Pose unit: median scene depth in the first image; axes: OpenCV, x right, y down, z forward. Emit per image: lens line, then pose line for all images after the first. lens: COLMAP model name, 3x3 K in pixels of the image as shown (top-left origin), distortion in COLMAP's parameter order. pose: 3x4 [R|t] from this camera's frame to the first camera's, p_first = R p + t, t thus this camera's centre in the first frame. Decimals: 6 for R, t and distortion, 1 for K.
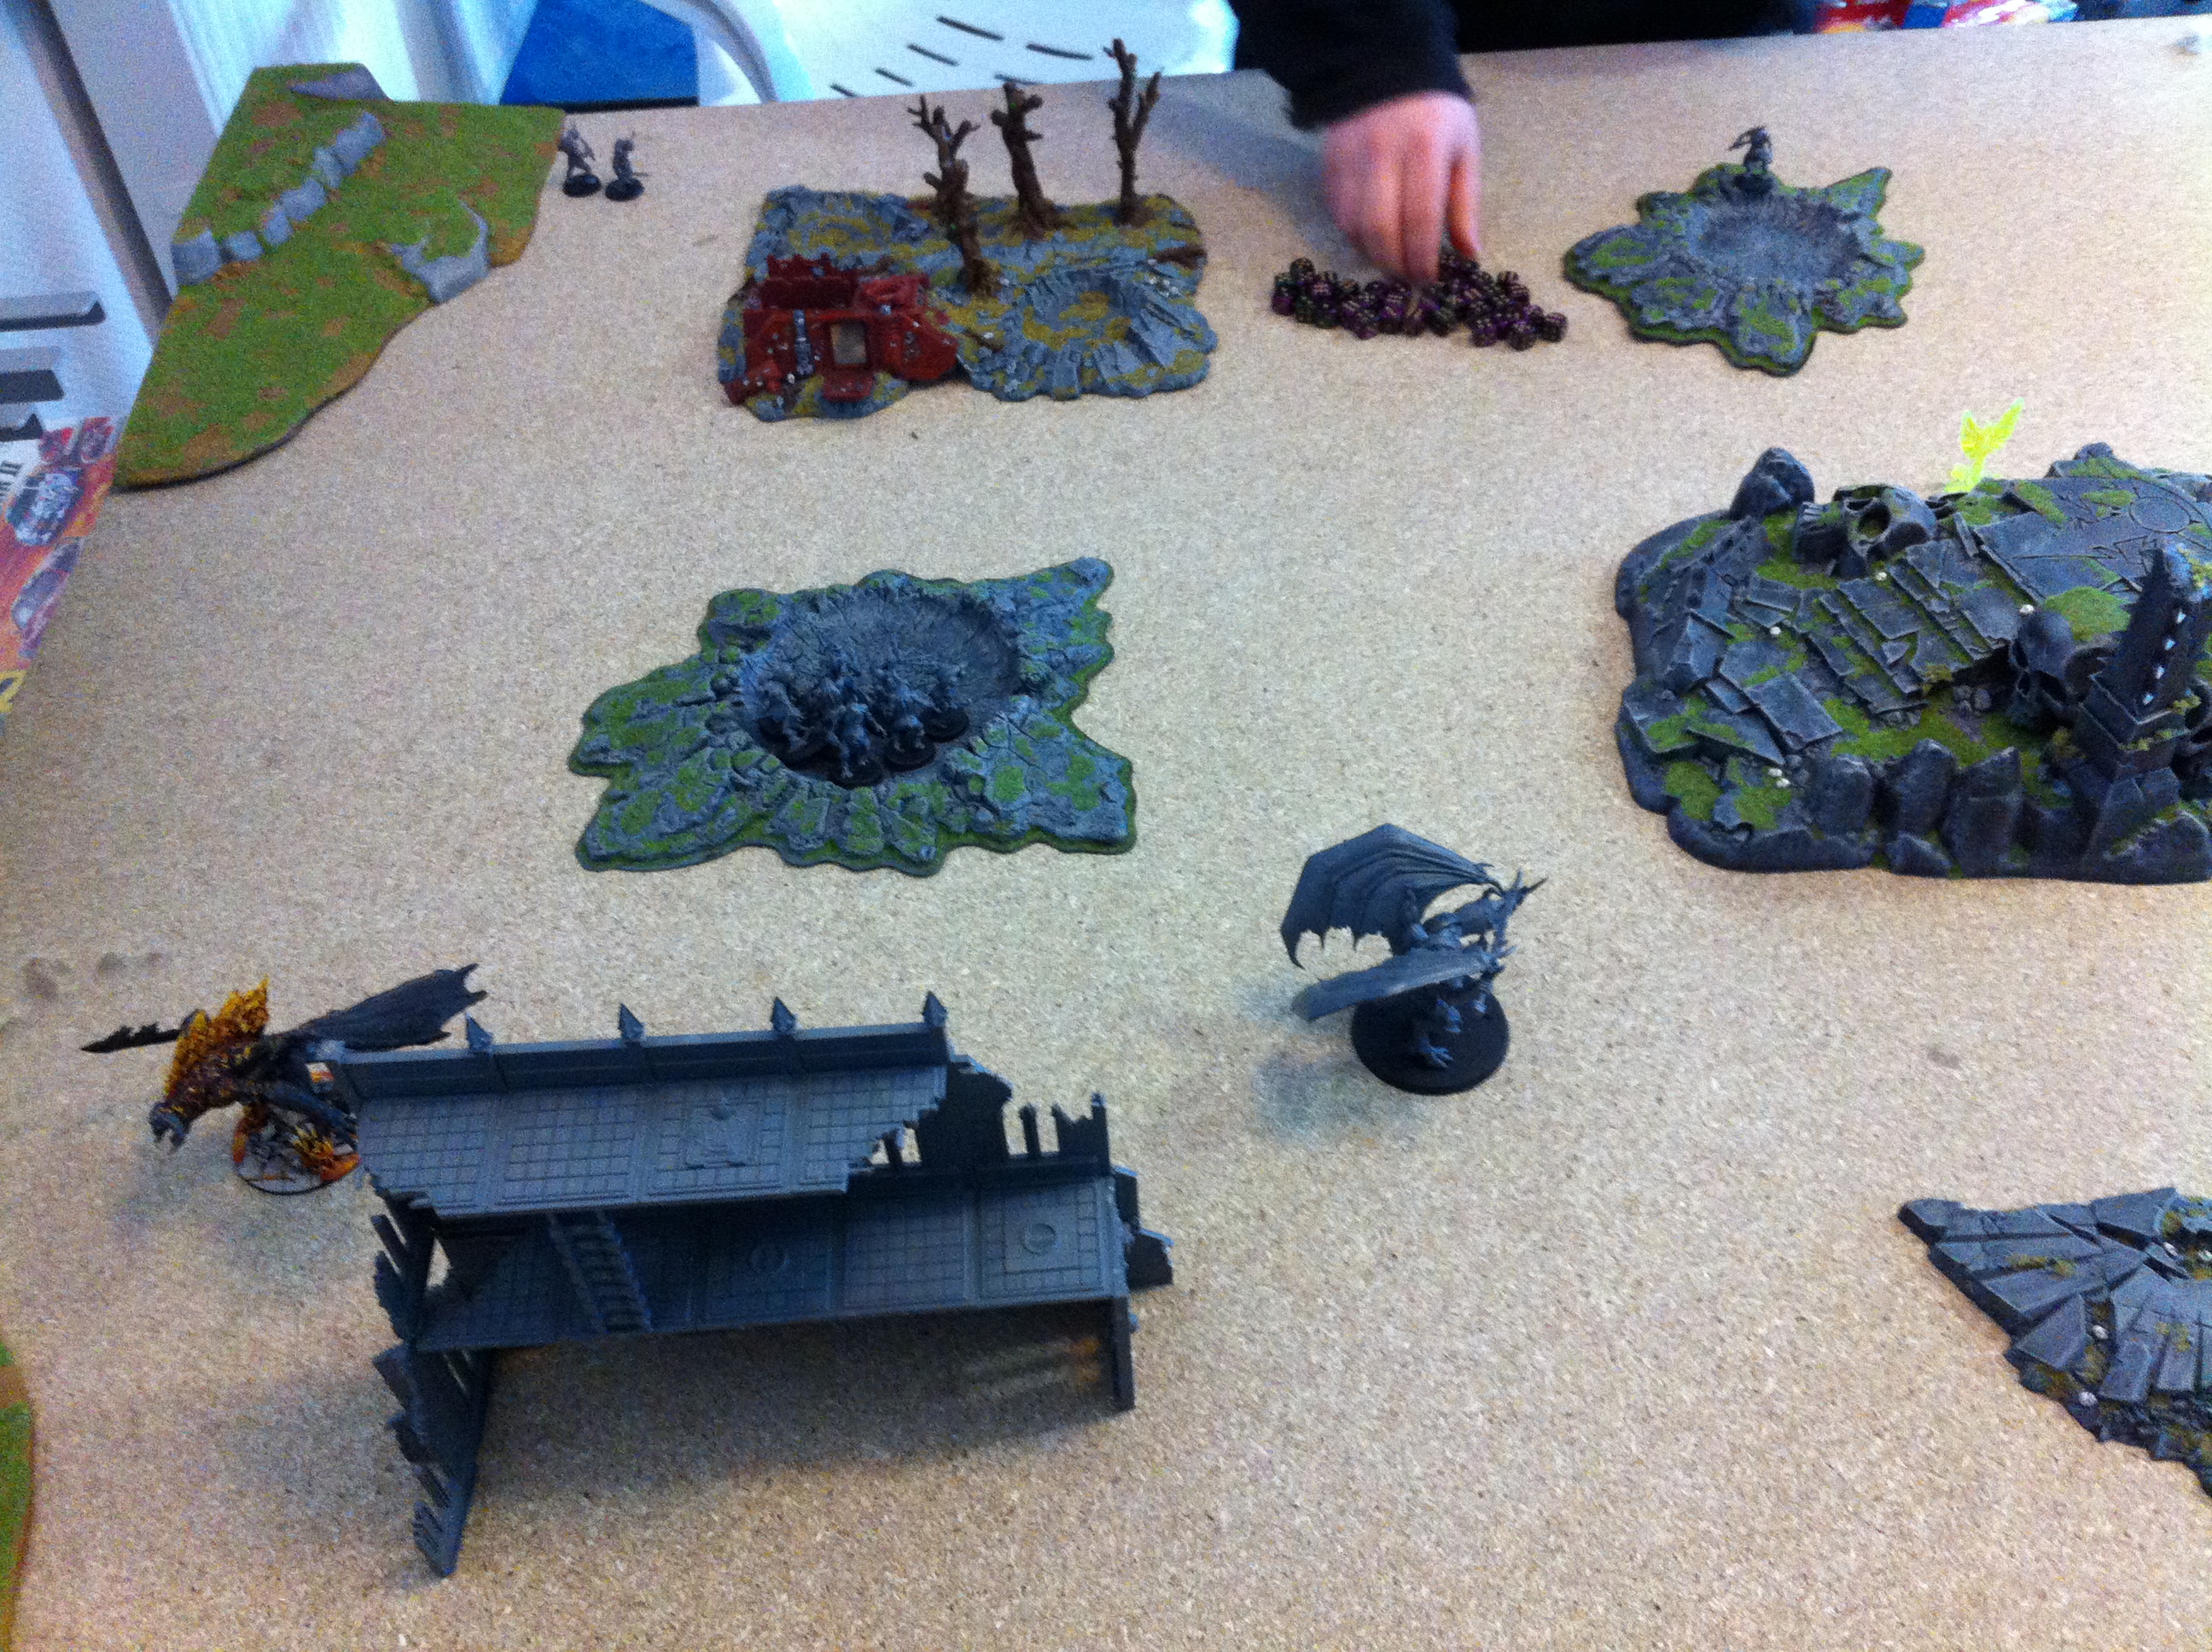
lens RADIAL K [[2103.7, 0, 1113.1], [0, 2103.7, 820.0], [0, 0, 1]] dist [0.112826, -0.381123]
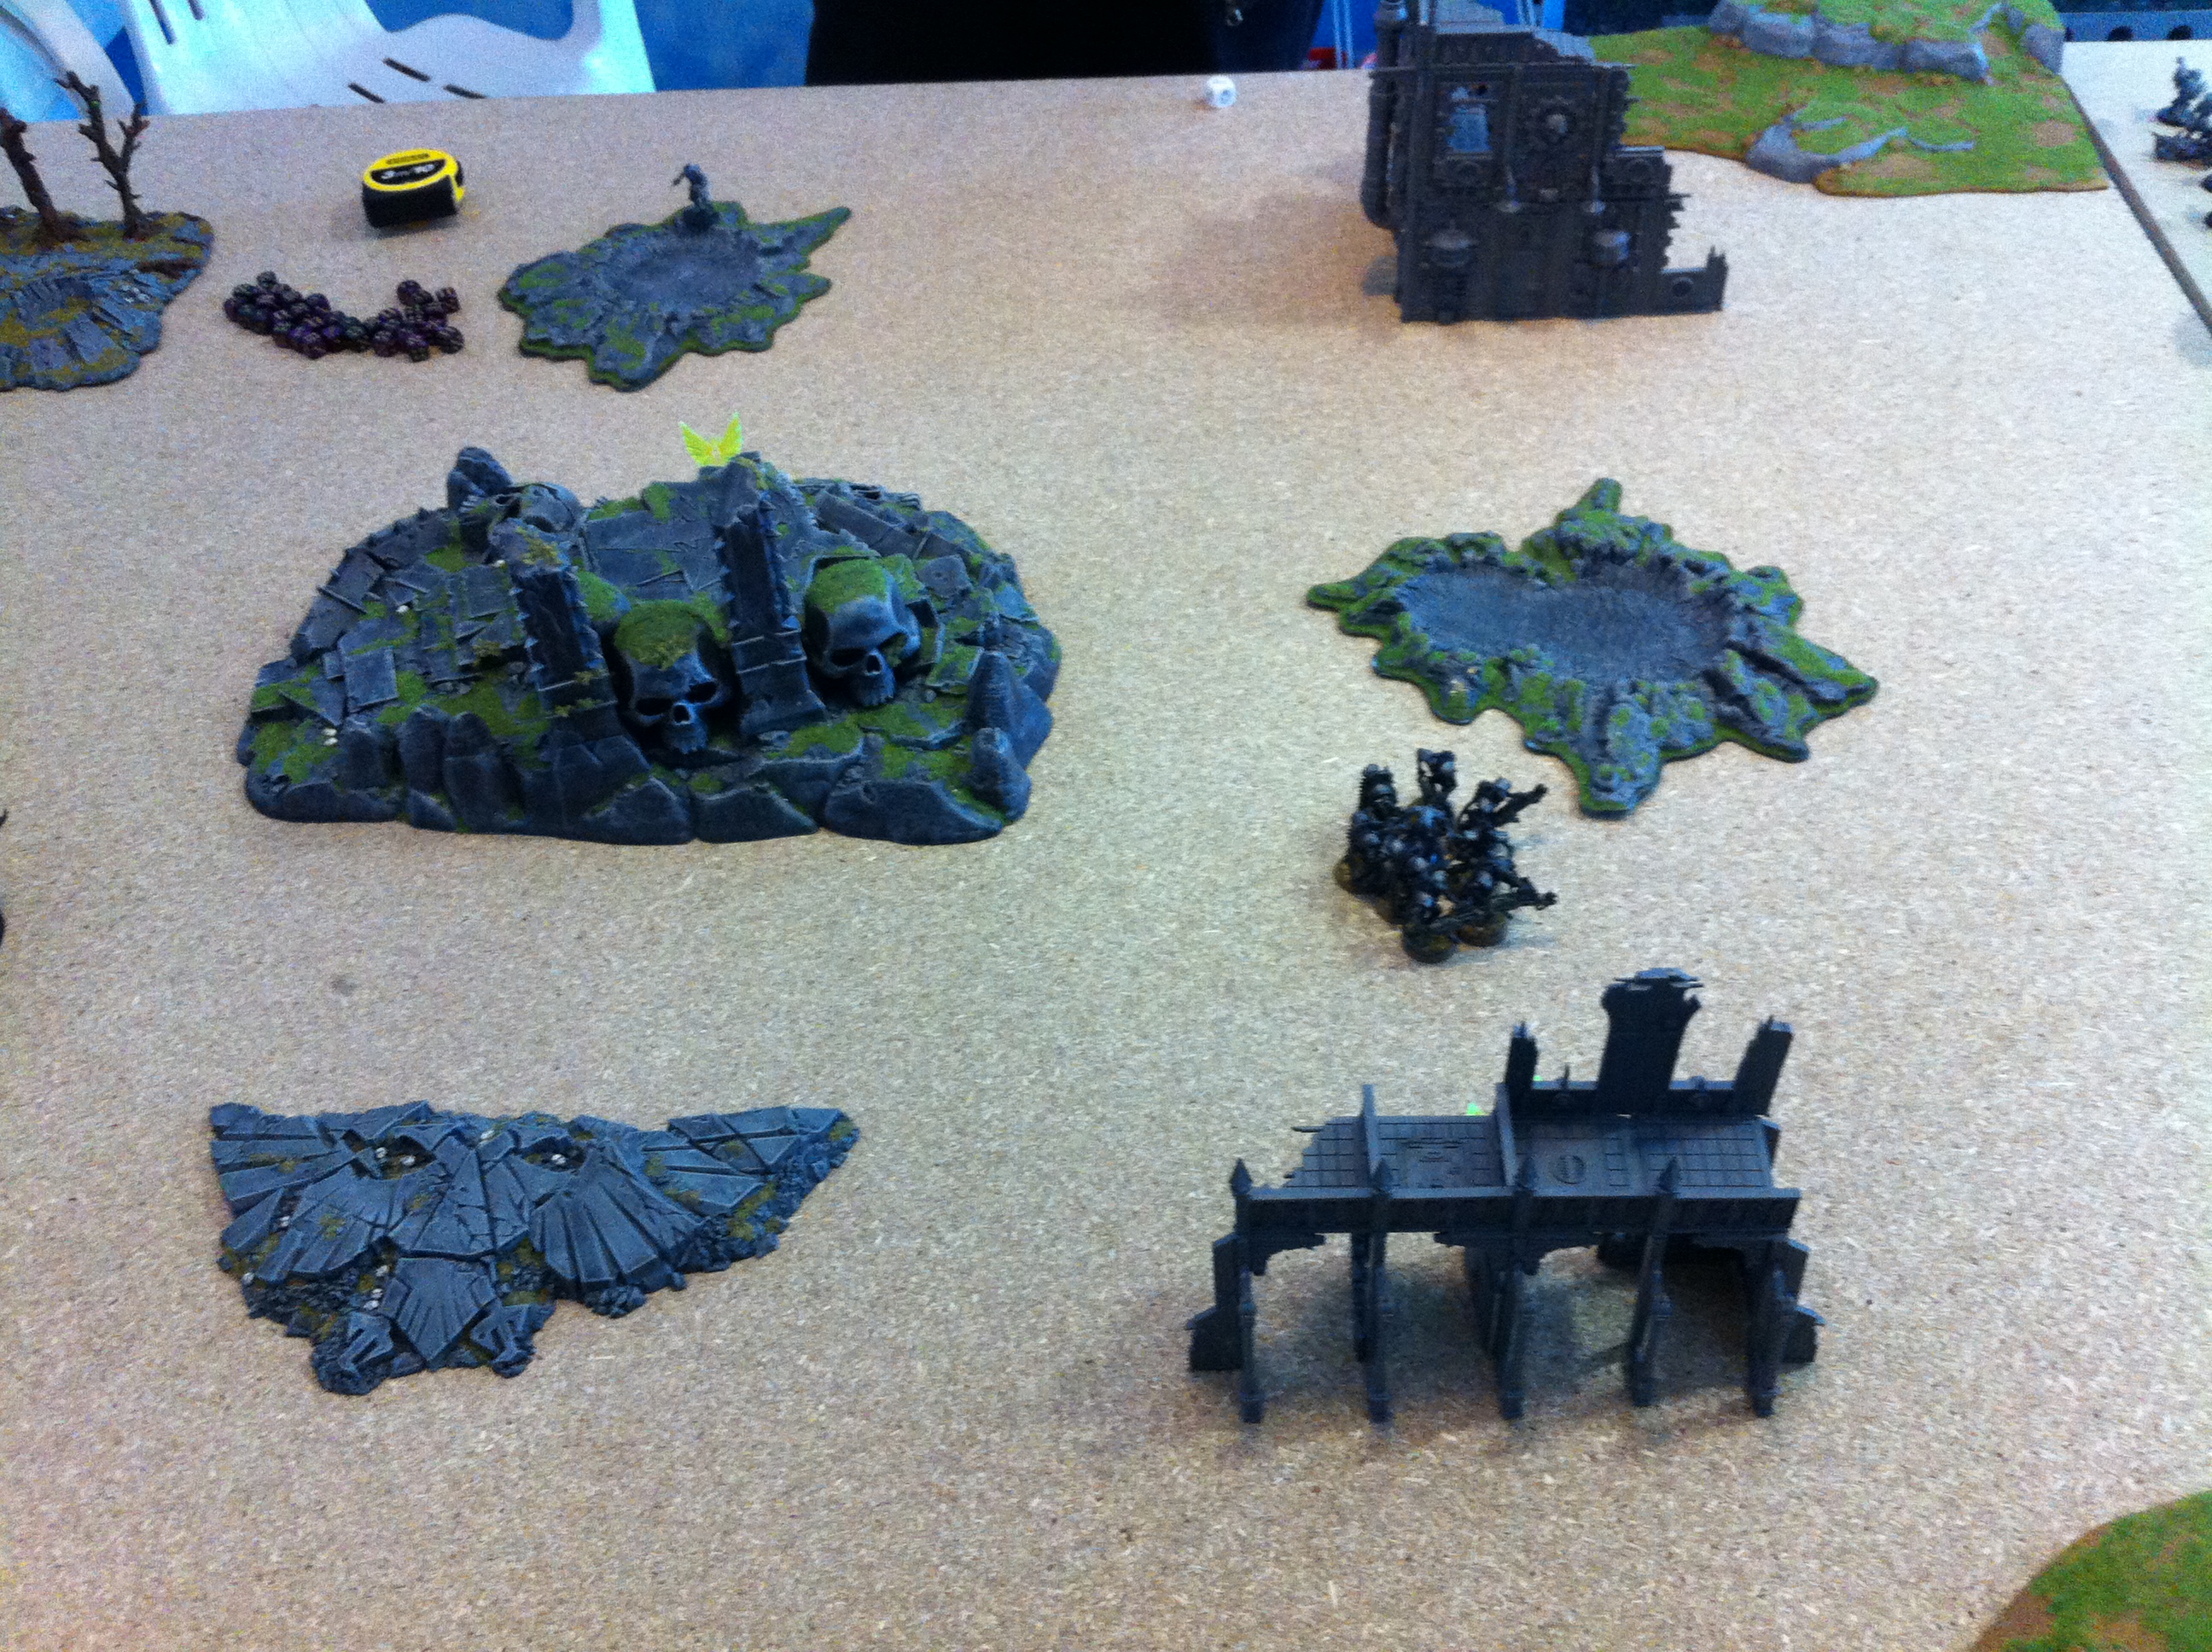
lens RADIAL K [[2105.9, 0, 1106.6], [0, 2105.9, 810.6], [0, 0, 1]] dist [0.111927, -0.377308]
pose [[0.998999, 0.039405, -0.021179, 0.723603], [-0.040040, 0.998734, -0.030465, 0.034706], [0.019951, 0.031283, 0.999311, -0.089591]]
